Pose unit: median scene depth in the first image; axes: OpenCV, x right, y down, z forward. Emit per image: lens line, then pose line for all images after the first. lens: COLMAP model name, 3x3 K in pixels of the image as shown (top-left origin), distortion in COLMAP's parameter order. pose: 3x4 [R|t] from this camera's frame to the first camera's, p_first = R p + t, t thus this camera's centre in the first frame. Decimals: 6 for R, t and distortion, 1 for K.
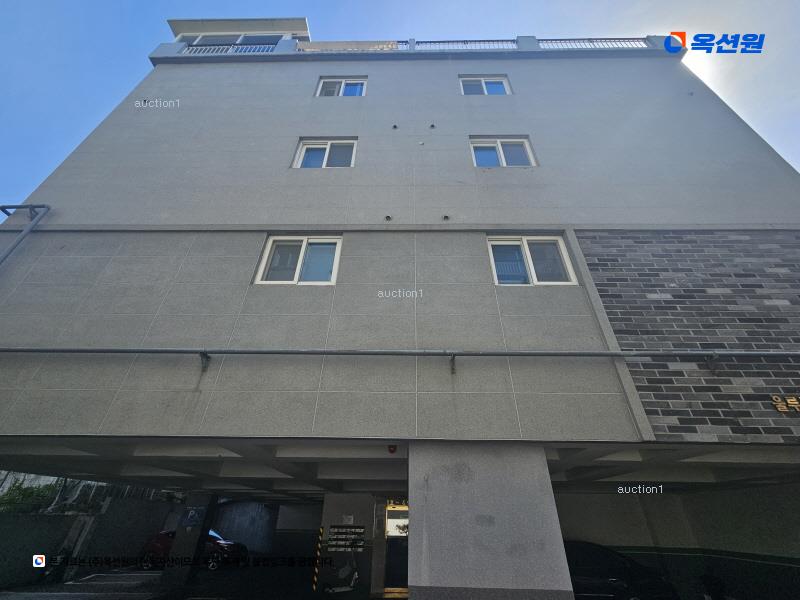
lens RADIAL K [[328.6, 0, 401.9], [0, 328.6, 303.0], [0, 0, 1]] dist [-0.000603, 0.000842]
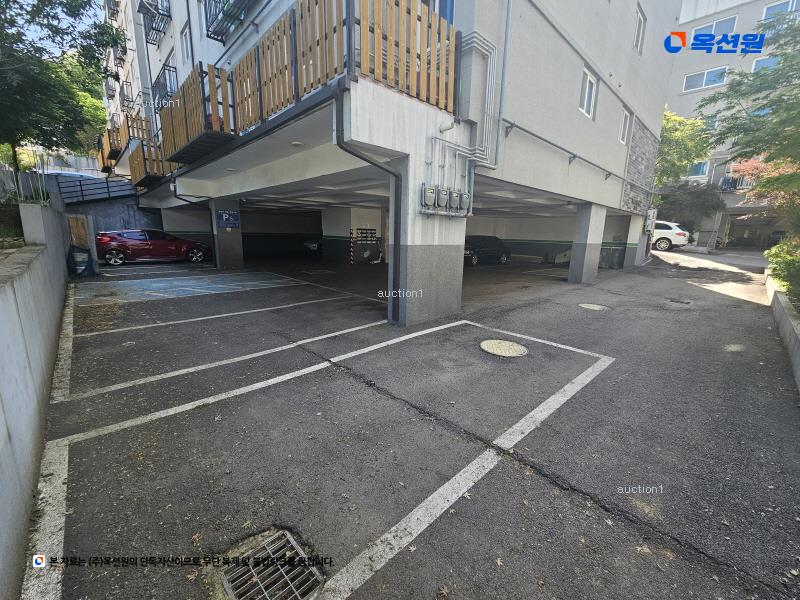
lens RADIAL K [[329.0, 0, 402.9], [0, 329.0, 303.6], [0, 0, 1]] dist [-0.001157, -0.000894]
pose [[0.710865, -0.143710, 0.688490, -1.133009], [-0.397272, 0.725743, 0.561669, 0.043654], [-0.580384, -0.672788, 0.458814, 0.025190]]
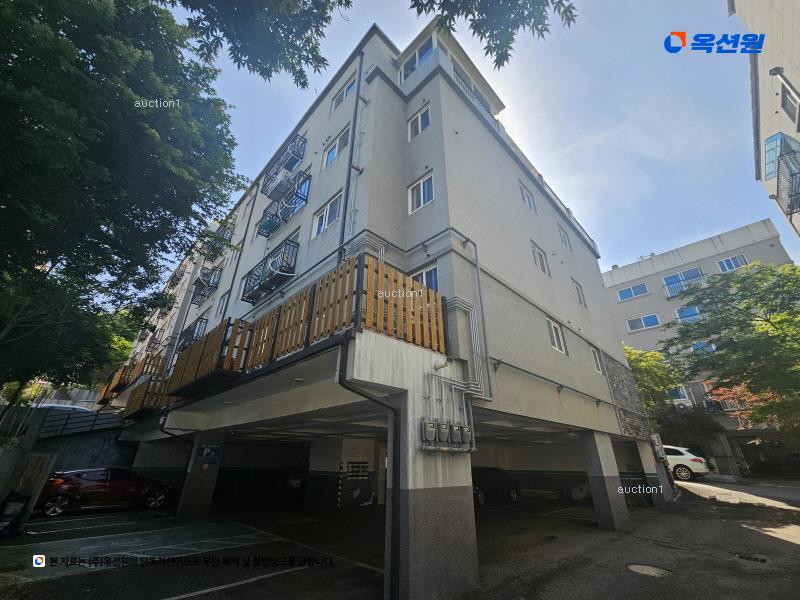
lens RADIAL K [[328.6, 0, 401.9], [0, 328.6, 303.0], [0, 0, 1]] dist [-0.000603, 0.000842]
pose [[0.699804, 0.305588, 0.645670, -1.130247], [-0.389795, 0.920805, -0.013330, 0.041285], [-0.598610, -0.242351, 0.763500, 0.043326]]
